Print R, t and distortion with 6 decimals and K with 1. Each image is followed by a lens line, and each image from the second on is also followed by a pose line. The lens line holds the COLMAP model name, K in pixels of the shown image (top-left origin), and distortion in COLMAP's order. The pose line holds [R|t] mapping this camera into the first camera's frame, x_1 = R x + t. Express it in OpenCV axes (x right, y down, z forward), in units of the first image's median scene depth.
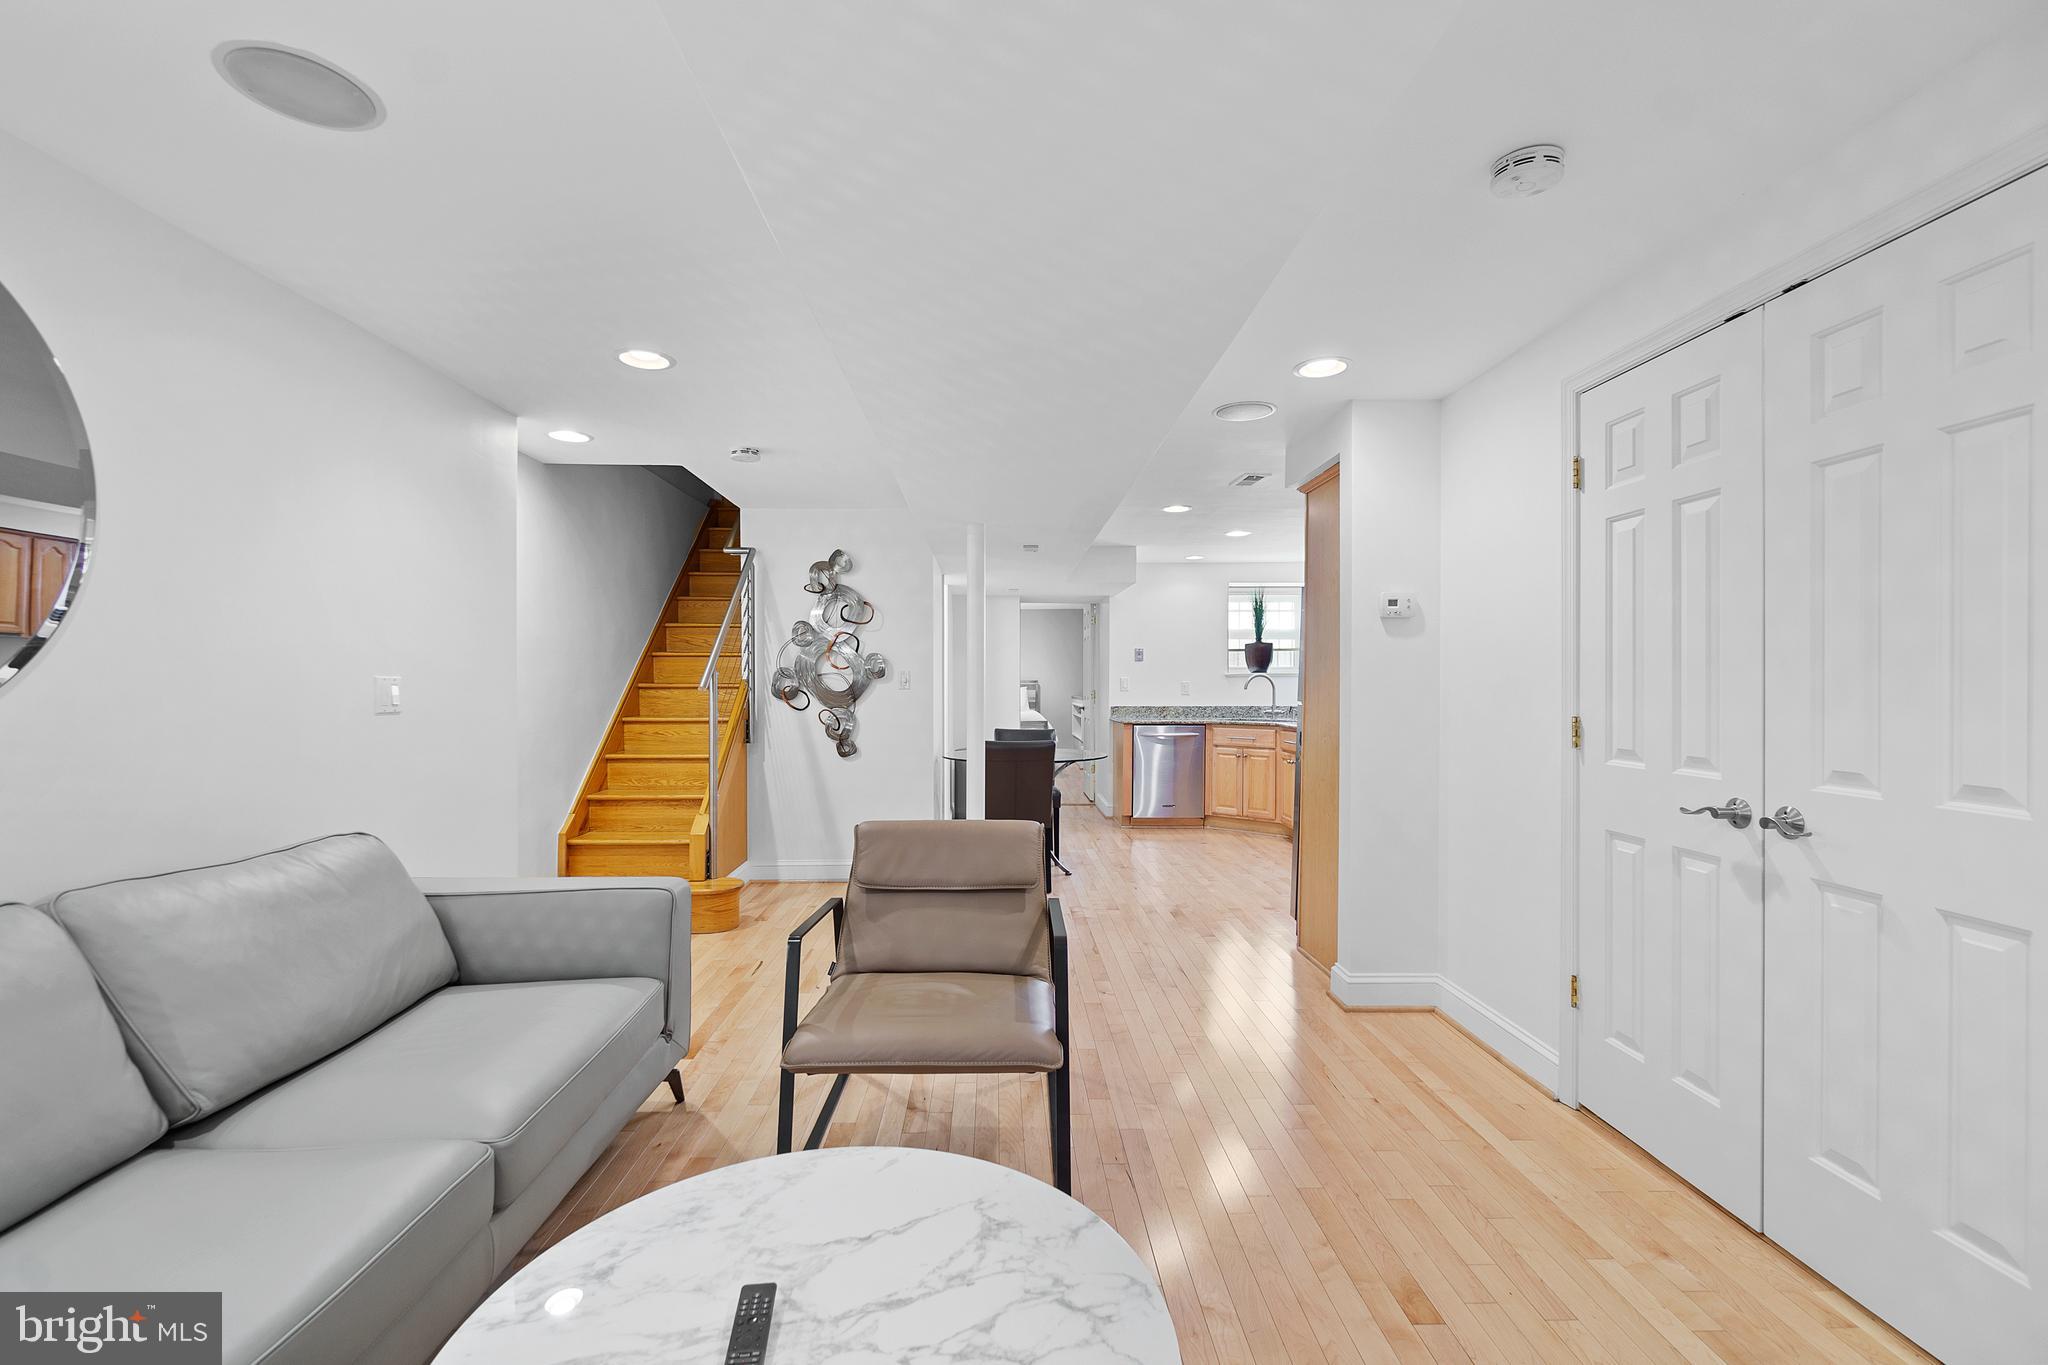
lens RADIAL K [[882.9, 0, 1015.6], [0, 882.9, 685.3], [0, 0, 1]] dist [-0.003801, -0.000570]
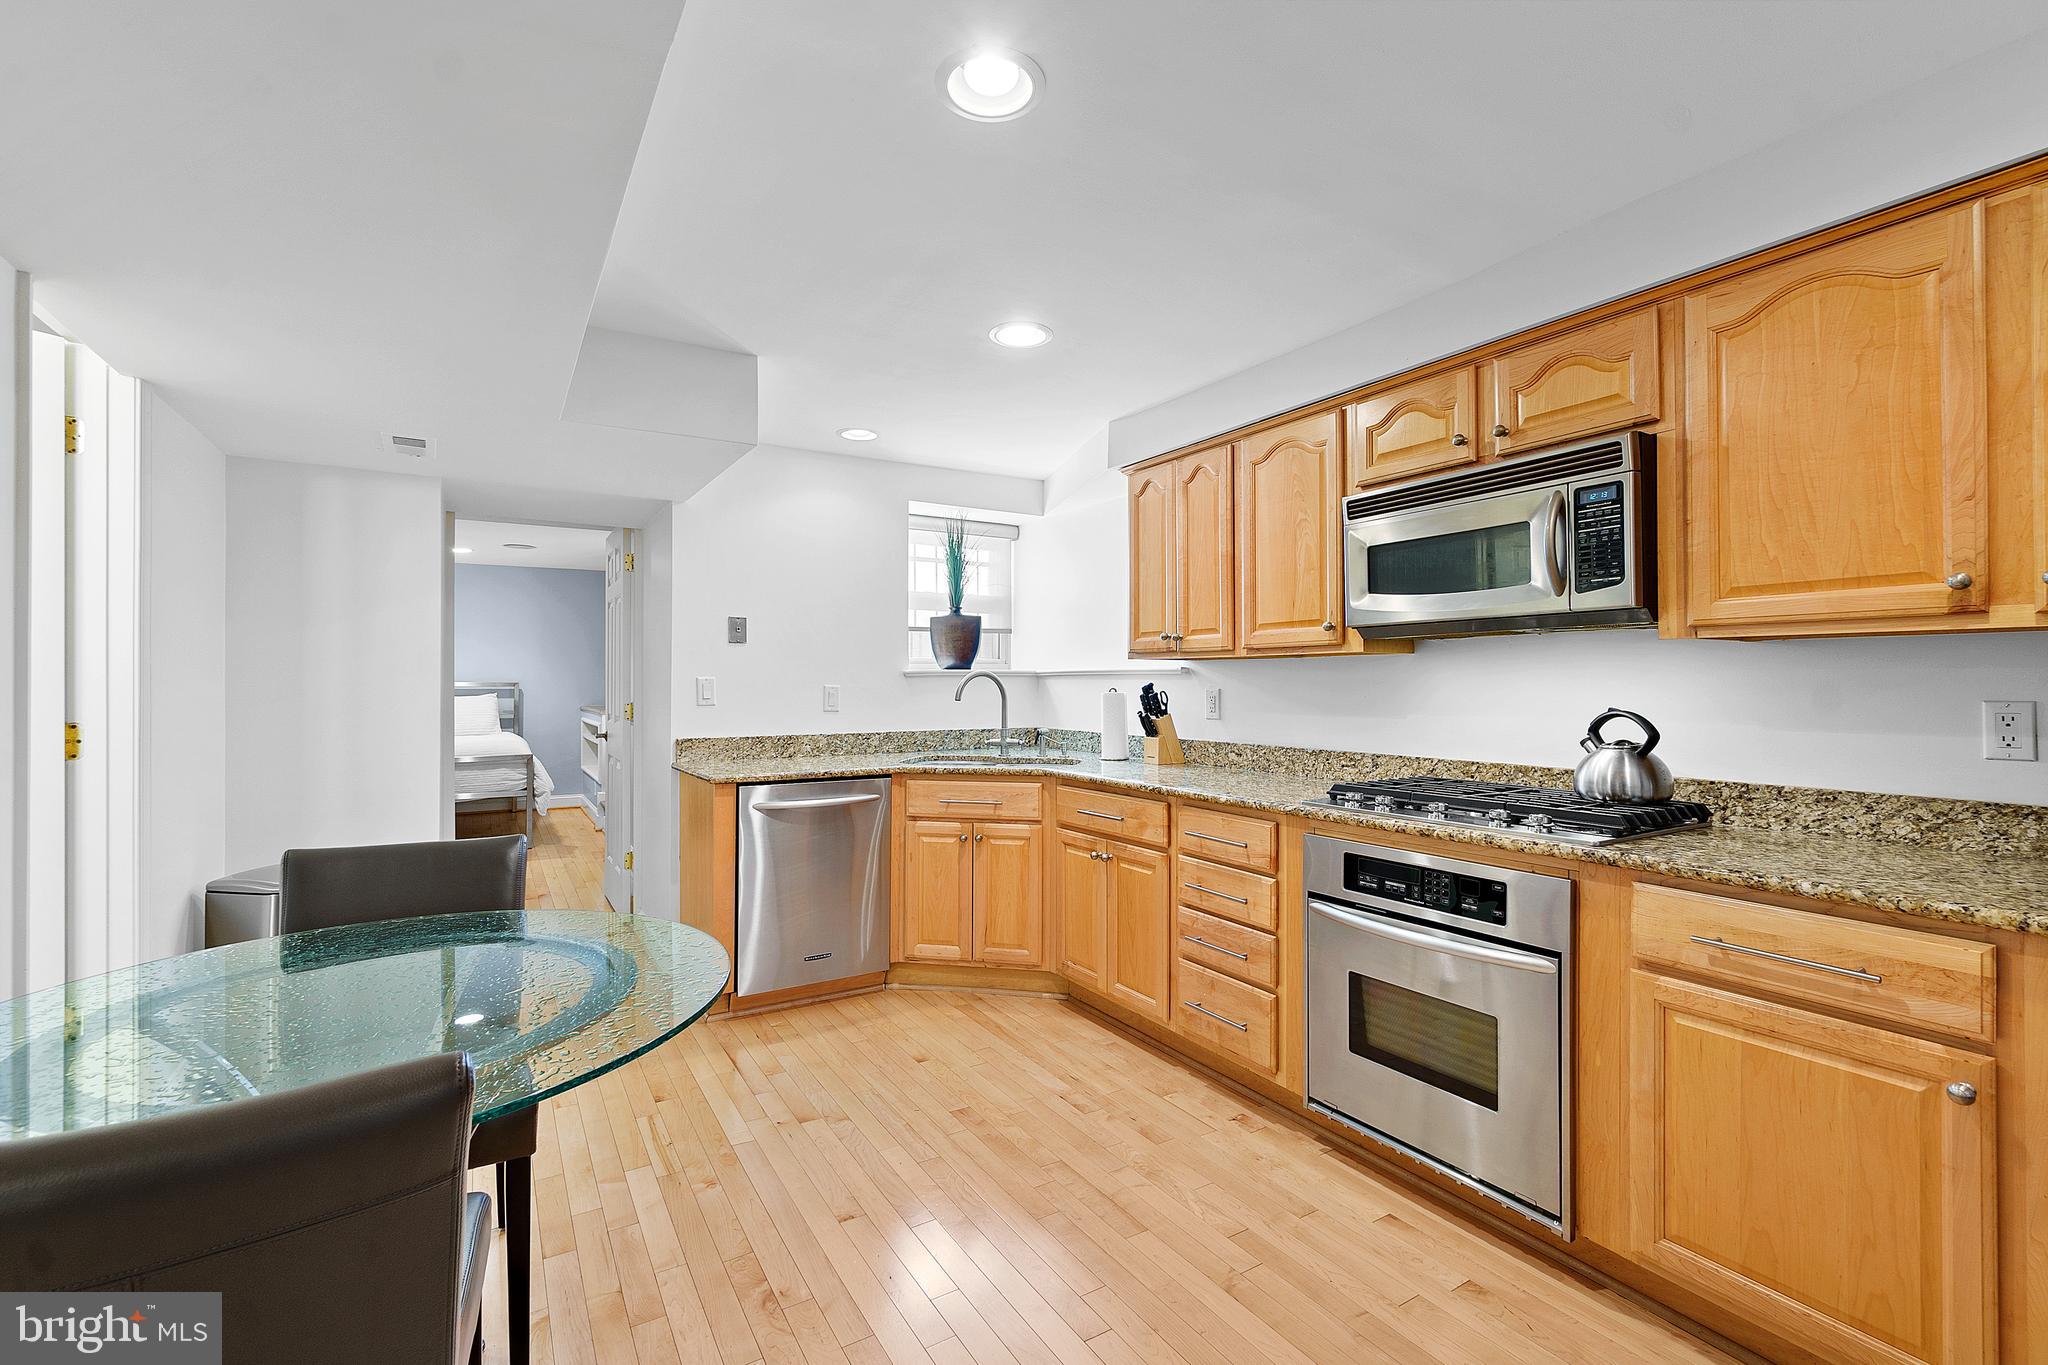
lens RADIAL K [[882.8, 0, 1024.0], [0, 882.8, 682.5], [0, 0, 1]] dist [0.002171, -0.000002]
pose [[0.863405, 0.001526, 0.504509, 0.047274], [0.001556, 0.999983, -0.005688, -0.004275], [-0.504509, 0.005696, 0.863388, 0.751724]]
